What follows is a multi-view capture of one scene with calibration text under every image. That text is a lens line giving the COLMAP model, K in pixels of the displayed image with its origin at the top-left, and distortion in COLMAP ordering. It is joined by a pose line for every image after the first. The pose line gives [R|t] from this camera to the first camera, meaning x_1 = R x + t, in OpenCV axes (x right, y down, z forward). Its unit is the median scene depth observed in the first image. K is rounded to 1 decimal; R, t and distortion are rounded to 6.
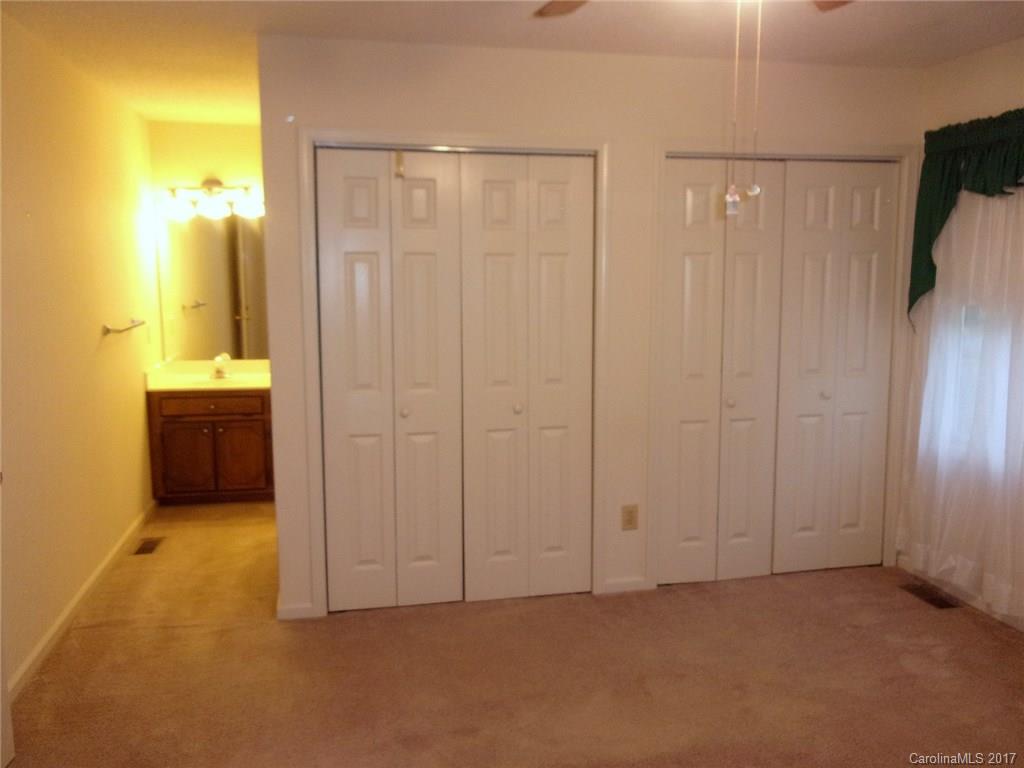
lens RADIAL K [[856.8, 0, 517.8], [0, 856.8, 381.9], [0, 0, 1]] dist [0.009984, -0.025621]
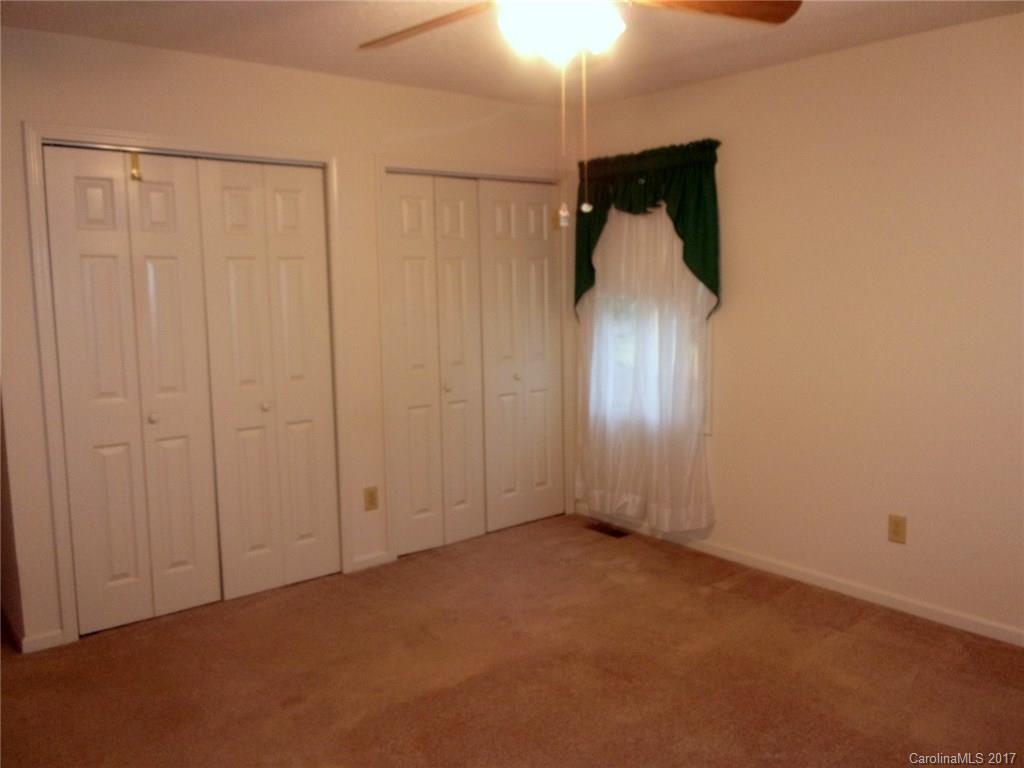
lens RADIAL K [[856.8, 0, 531.8], [0, 856.8, 378.3], [0, 0, 1]] dist [0.009984, -0.025621]
pose [[0.883375, -0.061924, 0.464559, -0.191568], [0.067243, 0.997723, 0.005127, 0.013588], [-0.463818, 0.026709, 0.885528, -0.070269]]
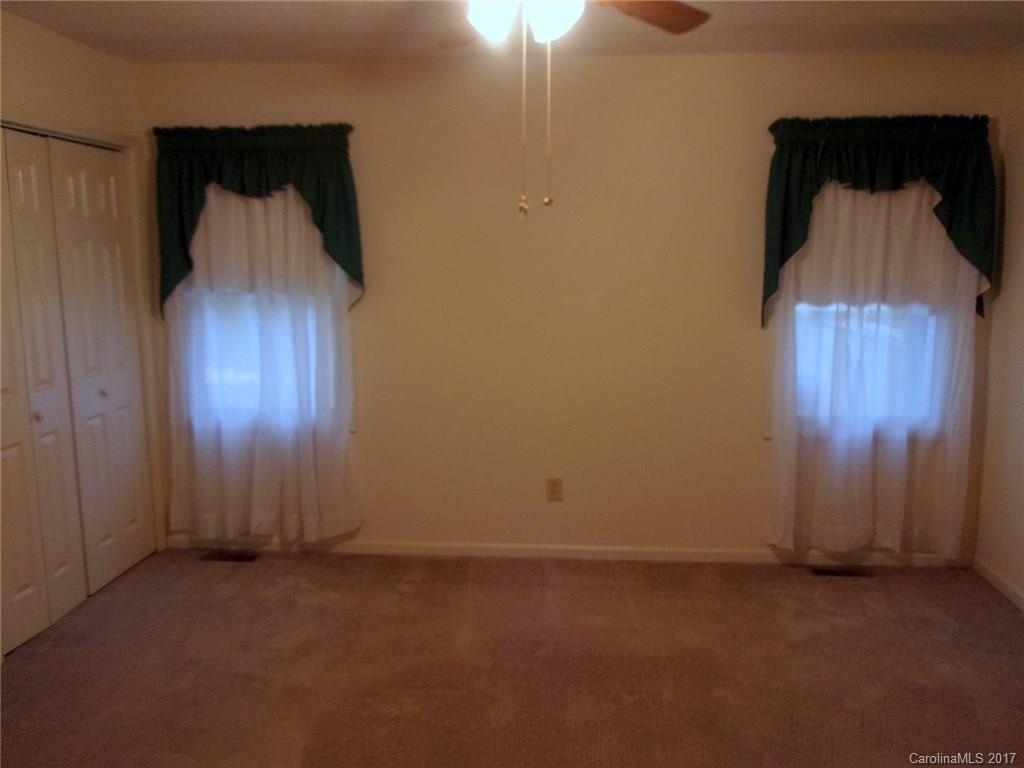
lens RADIAL K [[856.8, 0, 542.4], [0, 856.8, 378.2], [0, 0, 1]] dist [0.009984, -0.025621]
pose [[0.285486, -0.127934, 0.949805, -0.429617], [0.122532, 0.987789, 0.096221, -0.034466], [-0.950518, 0.088912, 0.297676, 0.276534]]
